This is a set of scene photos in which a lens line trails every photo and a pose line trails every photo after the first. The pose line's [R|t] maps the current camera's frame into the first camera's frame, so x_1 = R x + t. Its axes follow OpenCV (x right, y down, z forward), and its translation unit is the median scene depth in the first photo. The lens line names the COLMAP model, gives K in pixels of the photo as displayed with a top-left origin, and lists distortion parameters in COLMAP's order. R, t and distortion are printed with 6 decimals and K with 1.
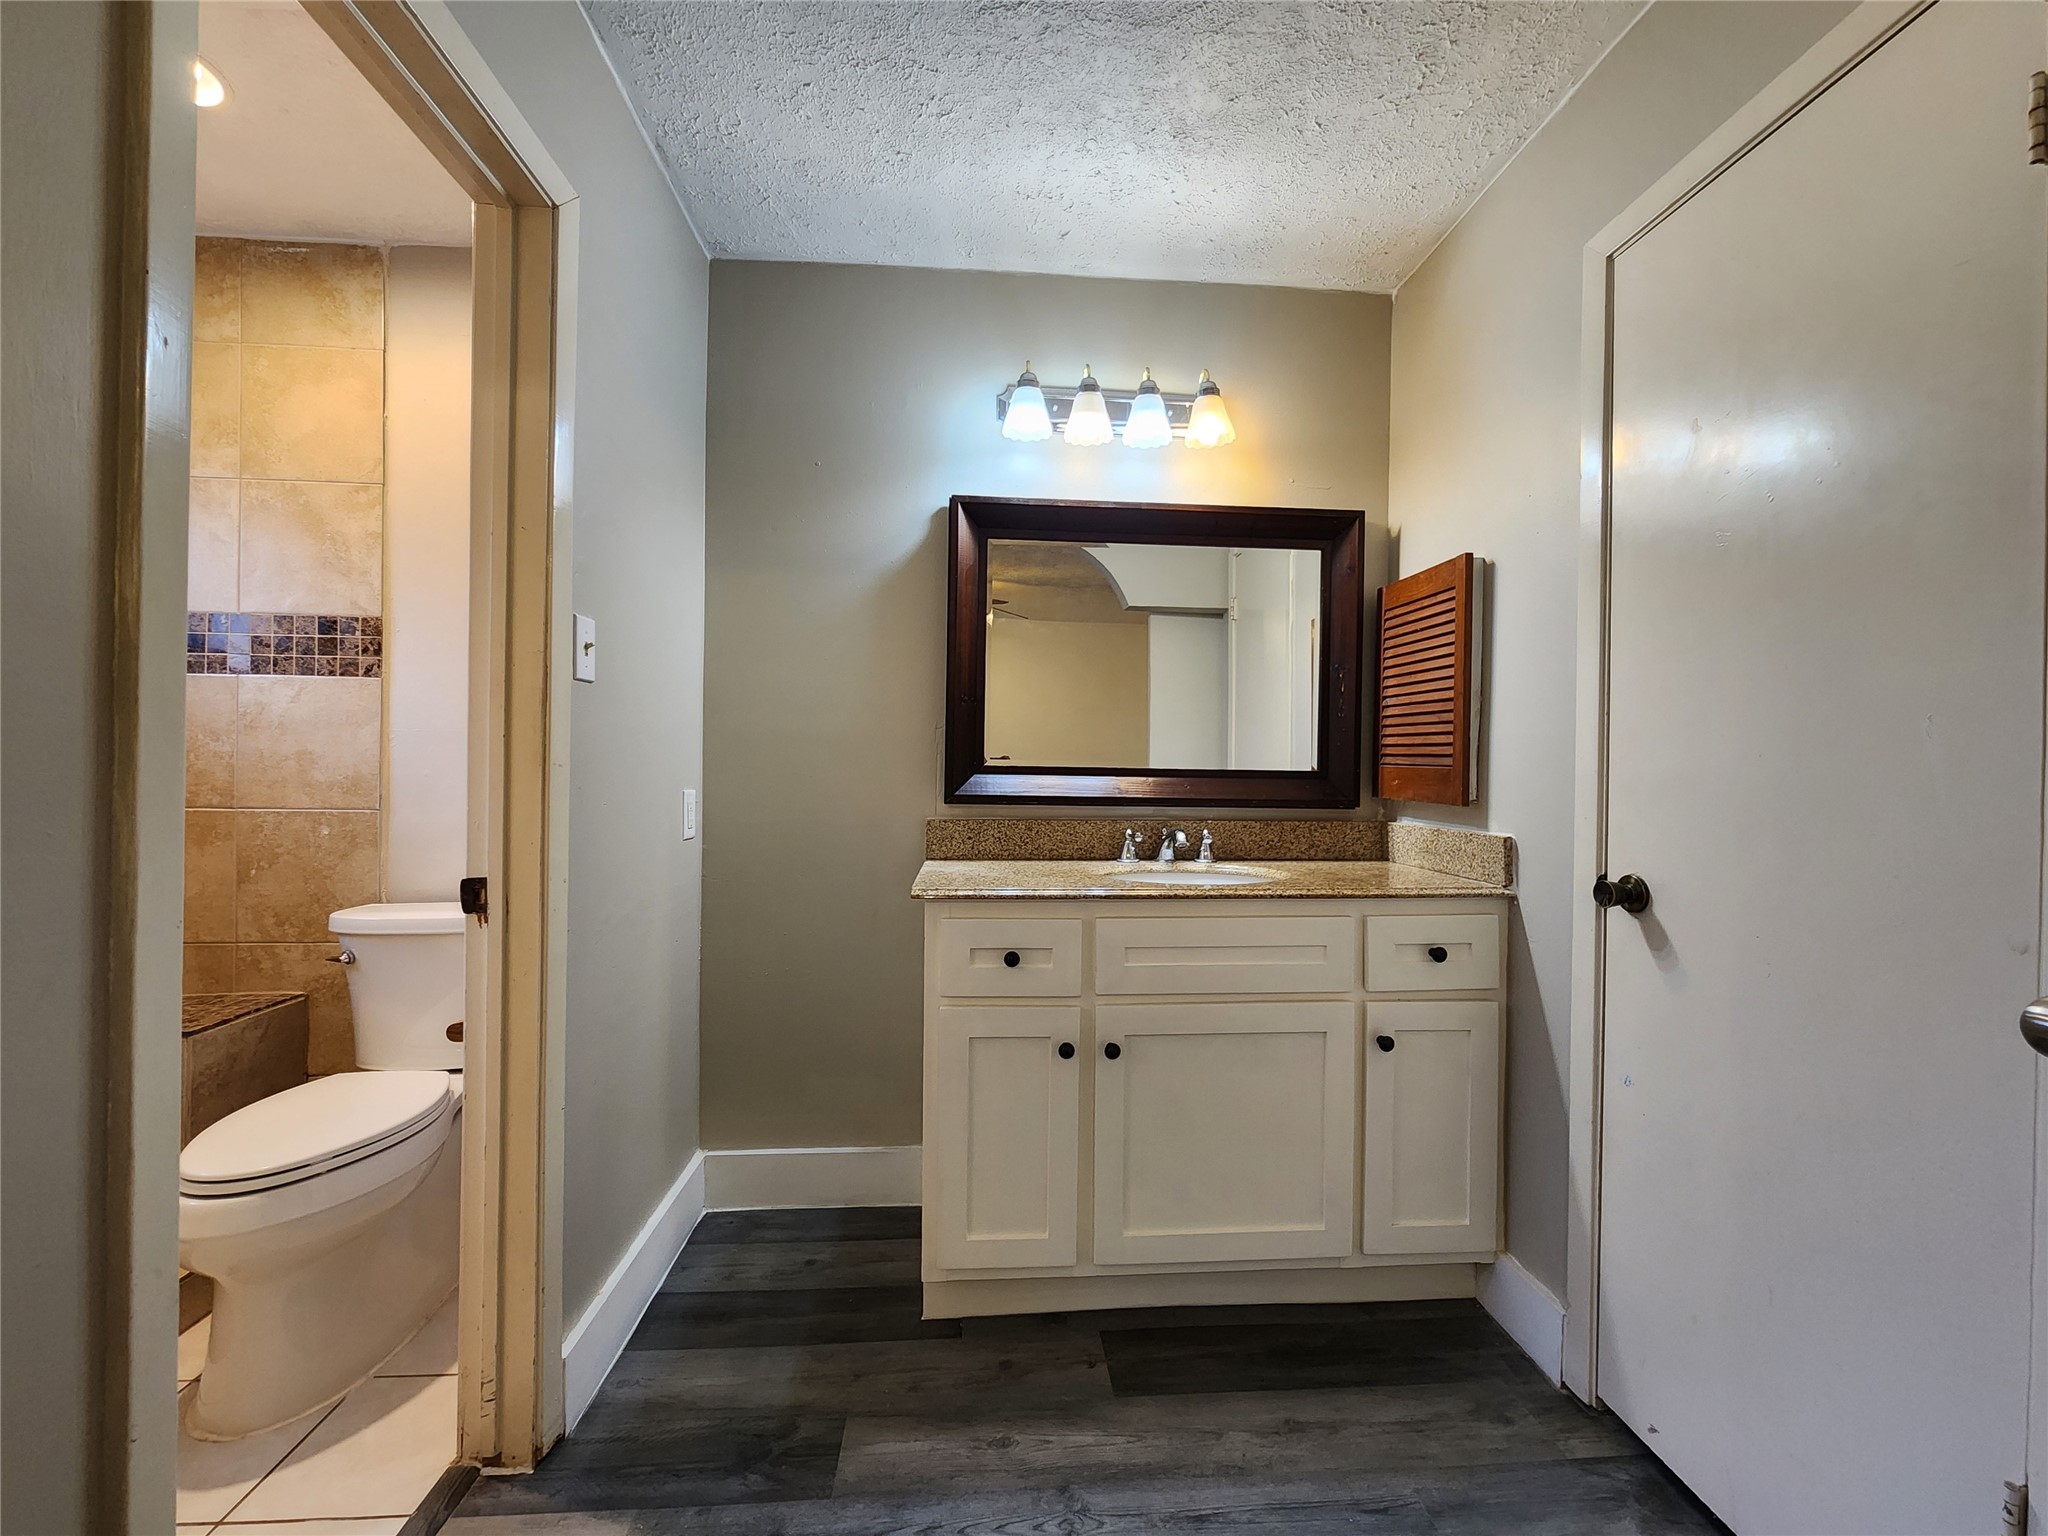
lens RADIAL K [[832.2, 0, 1029.8], [0, 832.2, 769.1], [0, 0, 1]] dist [-0.000638, -0.000658]
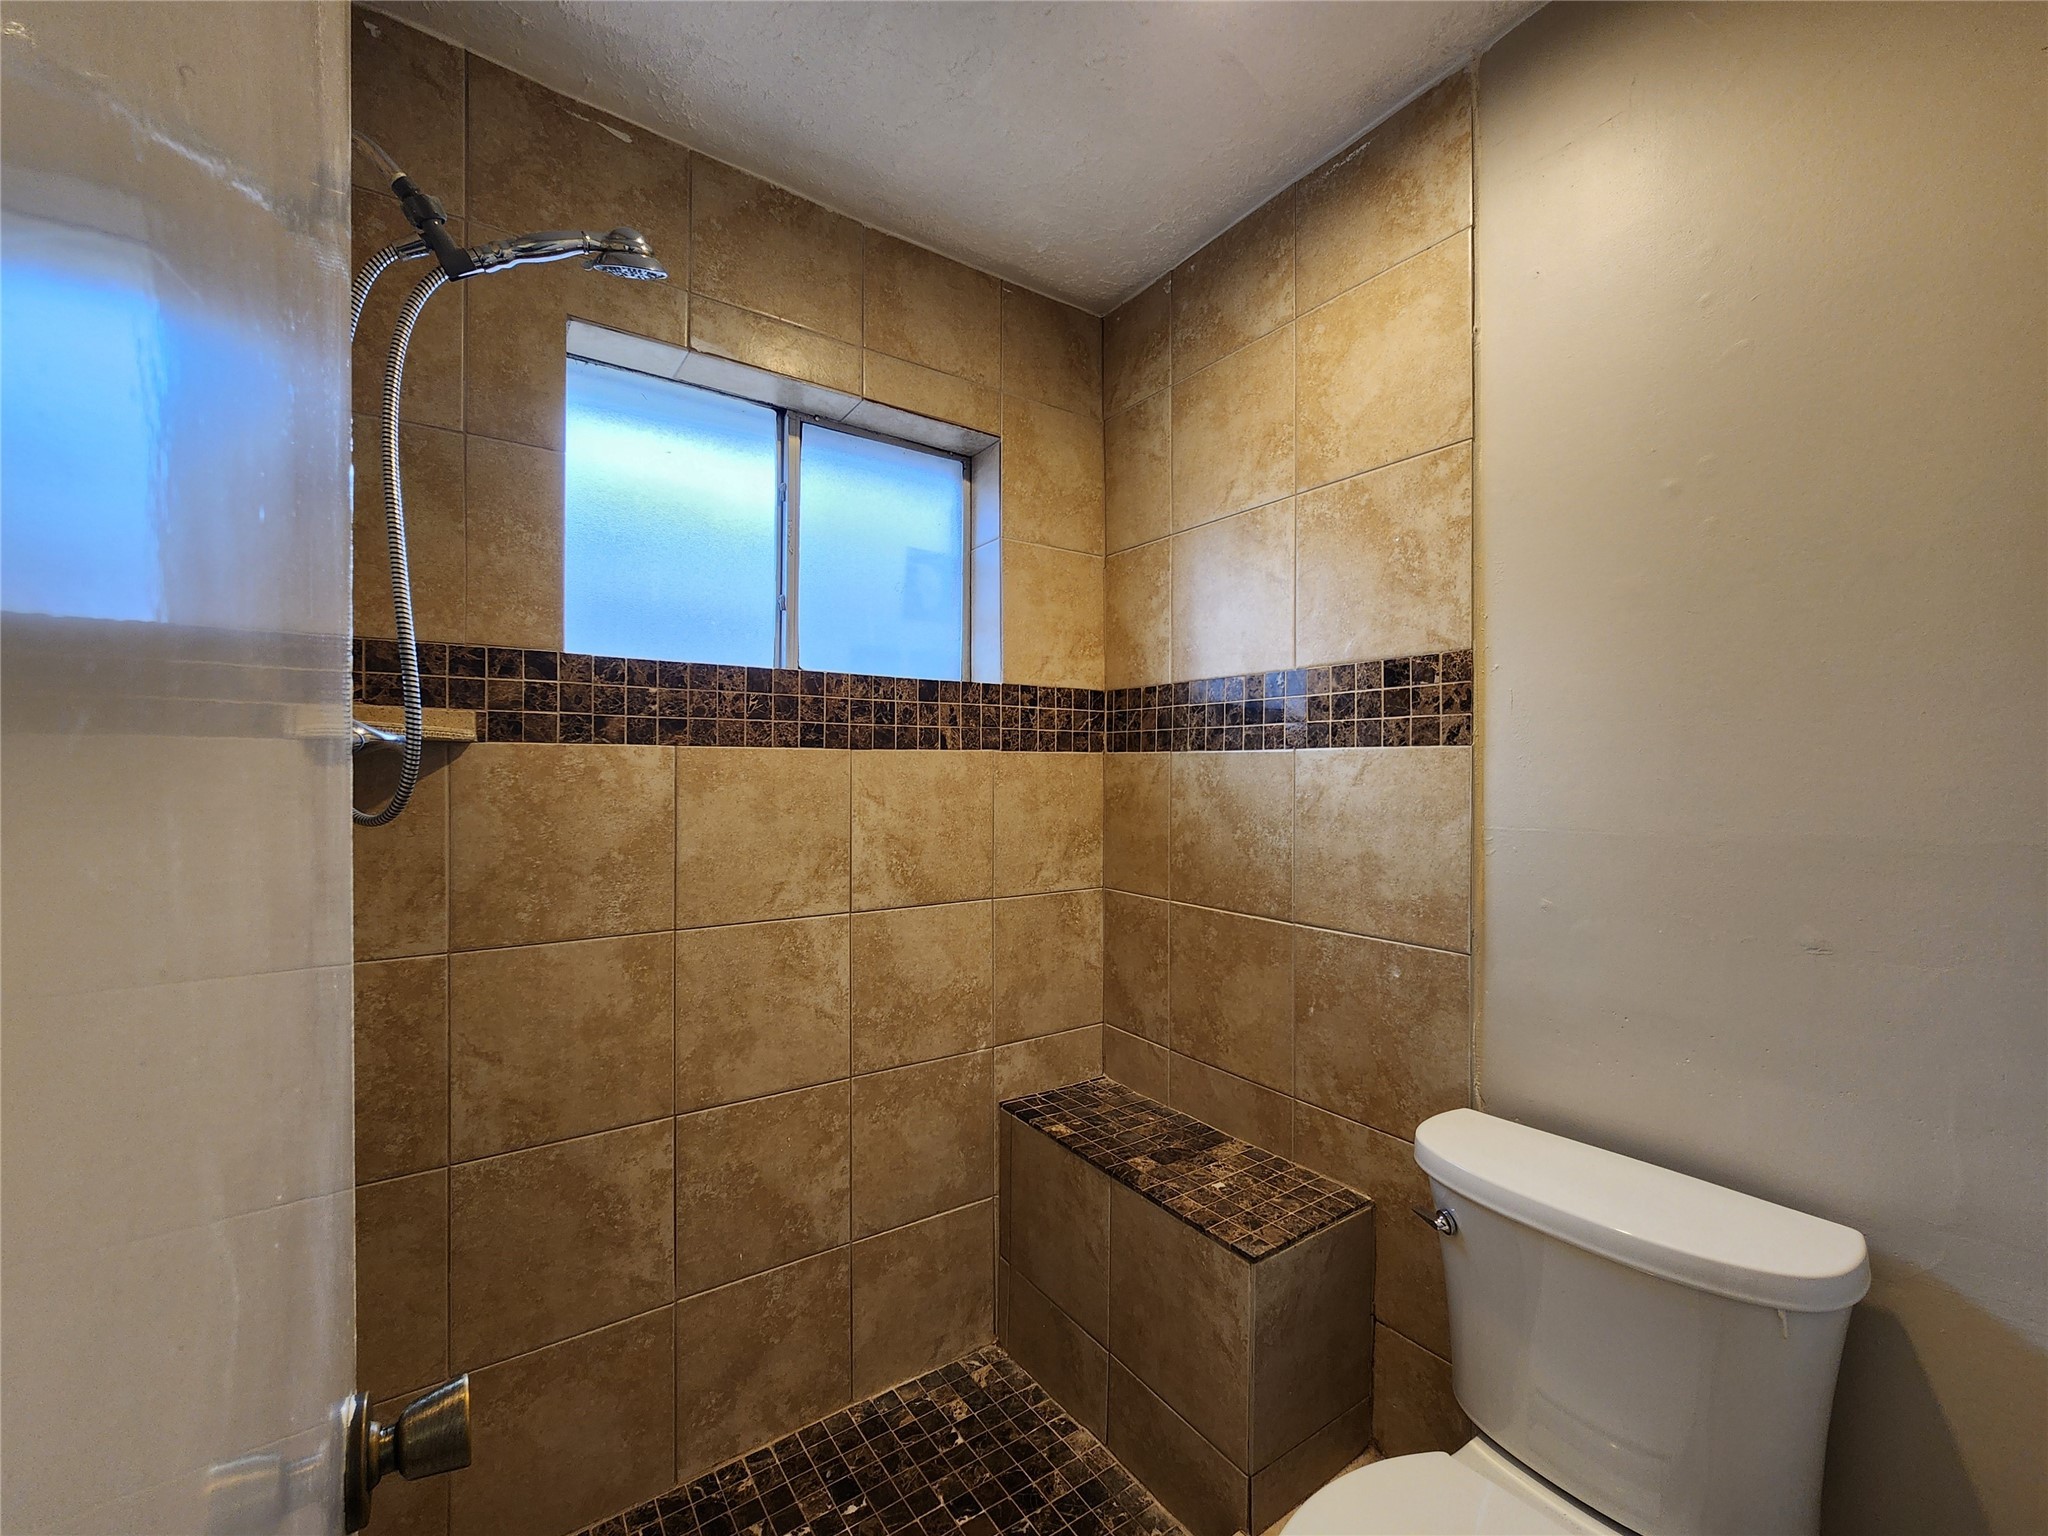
lens RADIAL K [[832.2, 0, 1034.7], [0, 832.2, 773.8], [0, 0, 1]] dist [-0.000638, -0.000658]
pose [[0.512750, -0.010280, -0.858476, -0.411457], [0.001402, 0.999937, -0.011136, -0.082189], [0.858537, 0.004507, 0.512733, 0.394717]]
